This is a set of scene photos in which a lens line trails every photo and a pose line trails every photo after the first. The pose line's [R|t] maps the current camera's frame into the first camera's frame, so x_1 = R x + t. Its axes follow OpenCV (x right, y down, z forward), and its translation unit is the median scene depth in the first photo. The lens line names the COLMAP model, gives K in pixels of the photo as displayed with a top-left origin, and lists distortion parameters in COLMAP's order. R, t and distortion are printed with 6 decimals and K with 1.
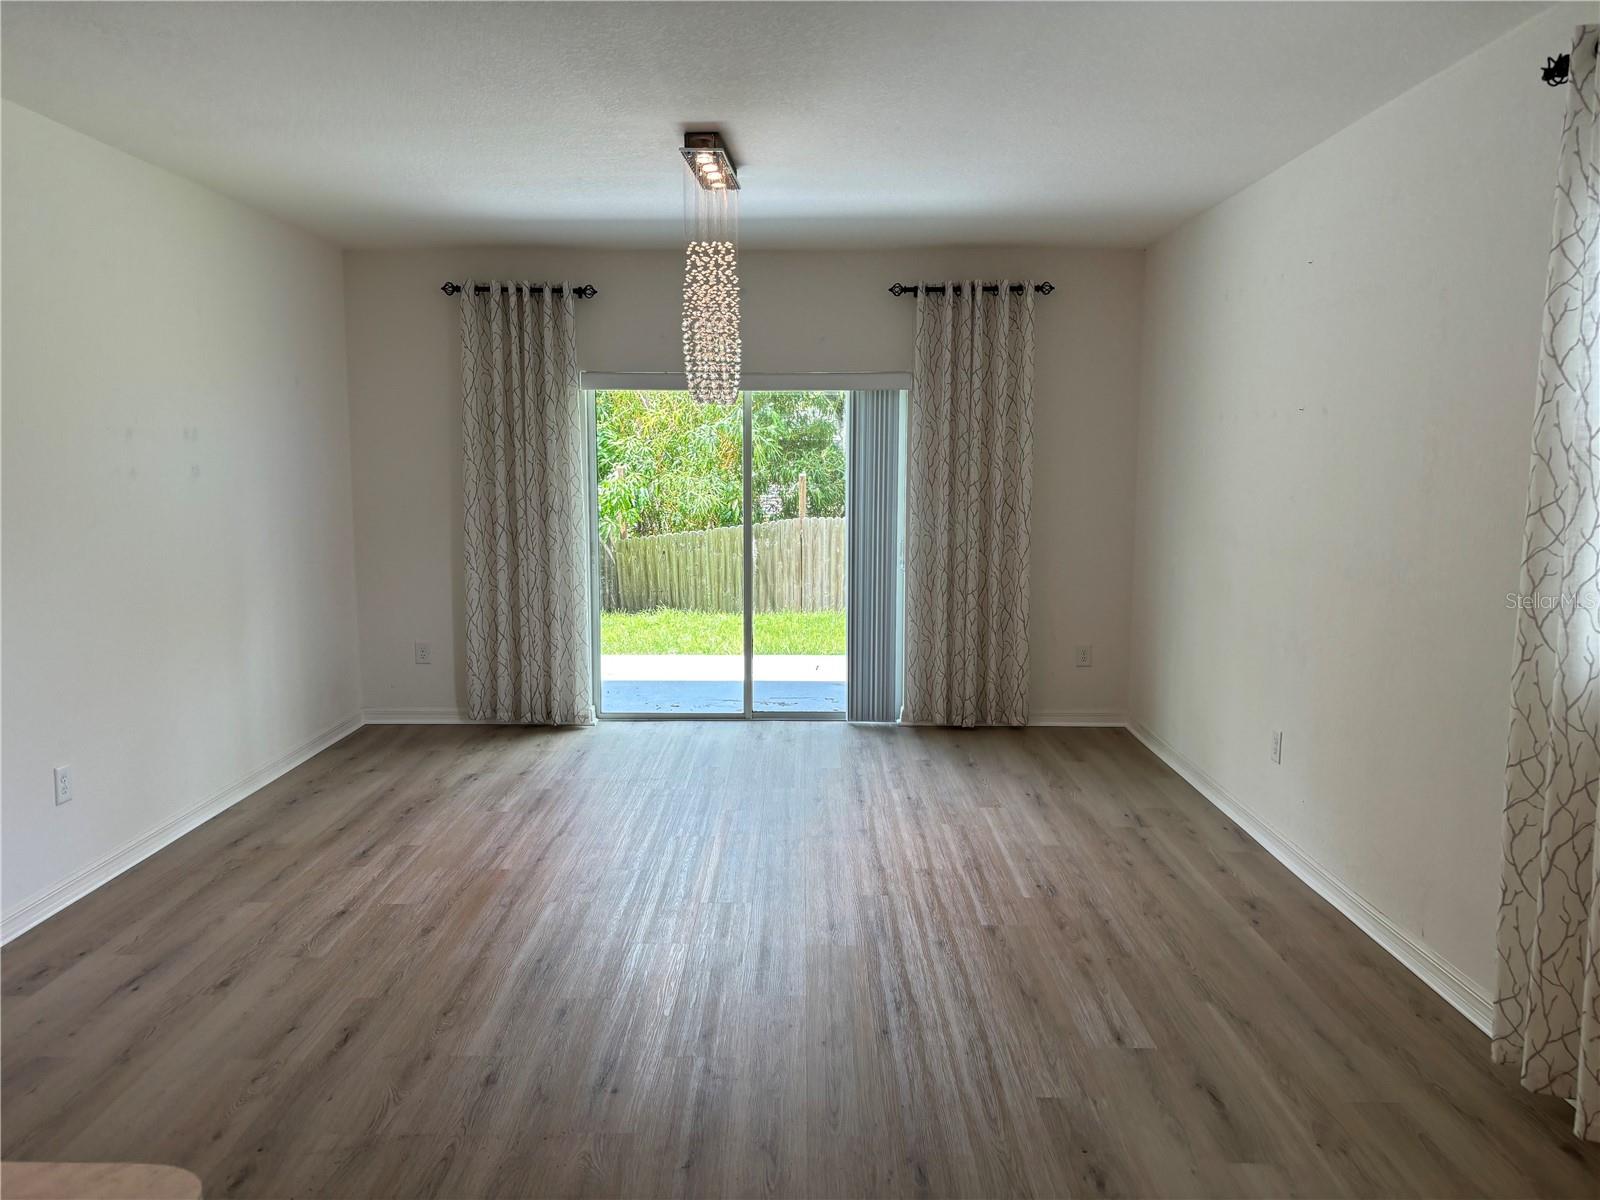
lens RADIAL K [[1185.8, 0, 800.0], [0, 1185.8, 600.0], [0, 0, 1]] dist [0.000716, 0.000010]
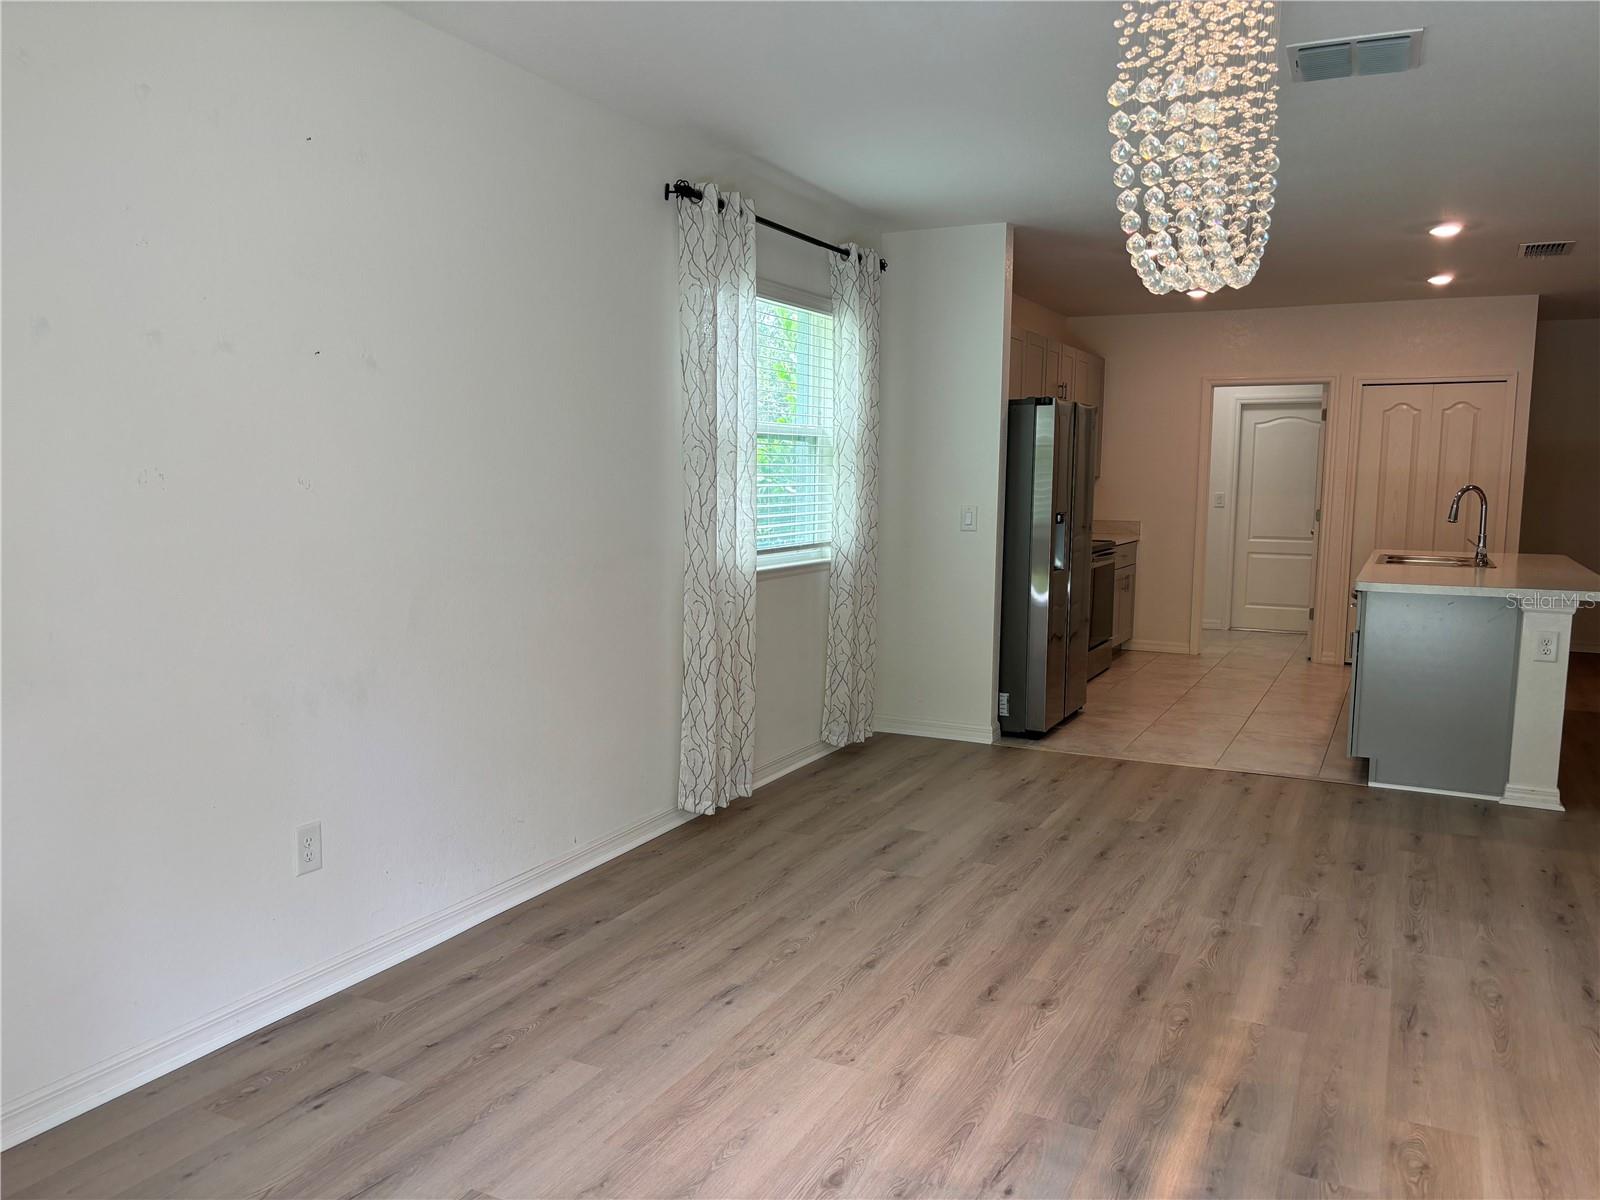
lens RADIAL K [[1185.8, 0, 800.0], [0, 1185.8, 600.0], [0, 0, 1]] dist [0.000716, 0.000010]
pose [[-0.892284, -0.051043, 0.448580, -0.176200], [0.050381, 0.976125, 0.211285, -0.176569], [-0.448655, 0.211126, -0.868409, 1.755000]]
